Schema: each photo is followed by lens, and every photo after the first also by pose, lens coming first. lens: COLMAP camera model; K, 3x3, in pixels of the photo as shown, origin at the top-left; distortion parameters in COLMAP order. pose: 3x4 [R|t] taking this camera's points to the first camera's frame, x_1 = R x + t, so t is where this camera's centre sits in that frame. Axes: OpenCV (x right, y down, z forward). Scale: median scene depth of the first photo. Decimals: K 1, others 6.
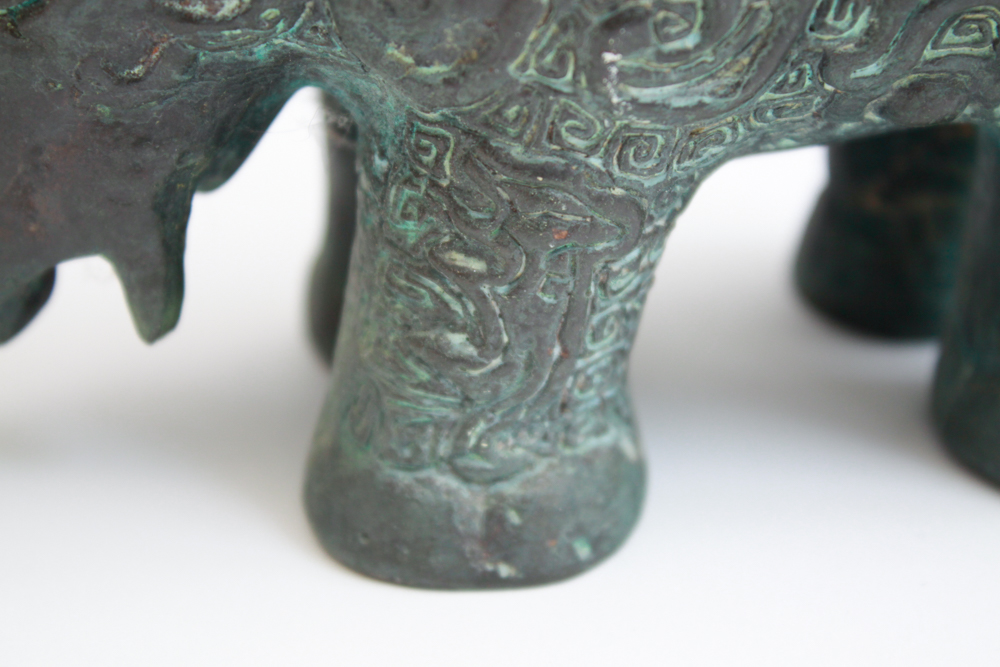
lens RADIAL K [[2250.6, 0, 503.4], [0, 2250.6, 332.0], [0, 0, 1]] dist [0.063930, 0.000000]
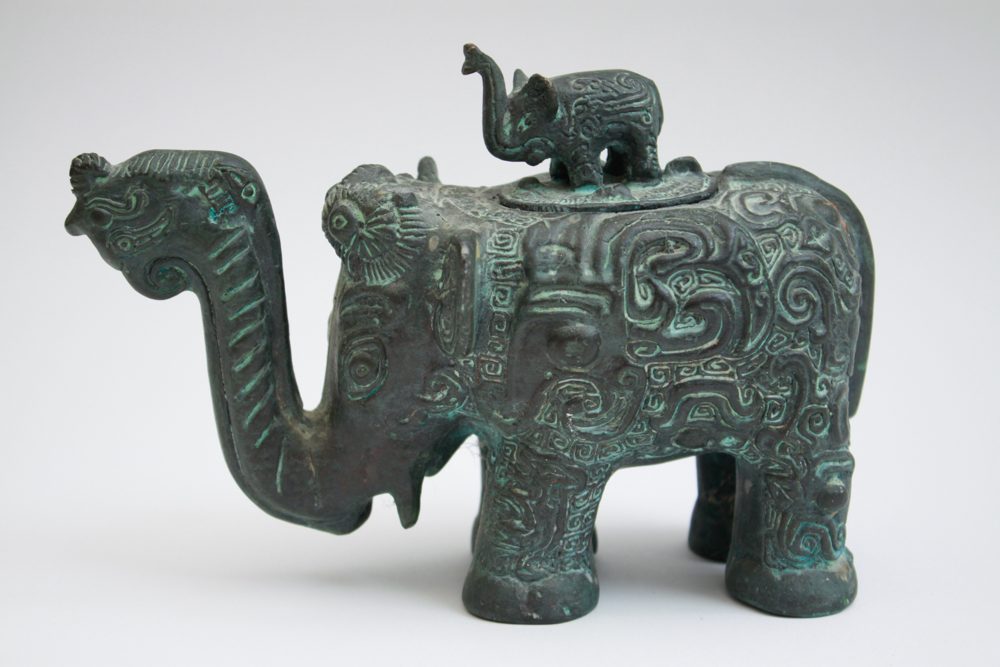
lens RADIAL K [[2023.8, 0, 498.1], [0, 2023.8, 330.2], [0, 0, 1]] dist [0.077202, 0.000000]
pose [[0.992465, 0.014008, -0.121725, 0.248001], [-0.042698, 0.970712, -0.236422, 0.354635], [0.114848, 0.239838, 0.963996, -1.394895]]
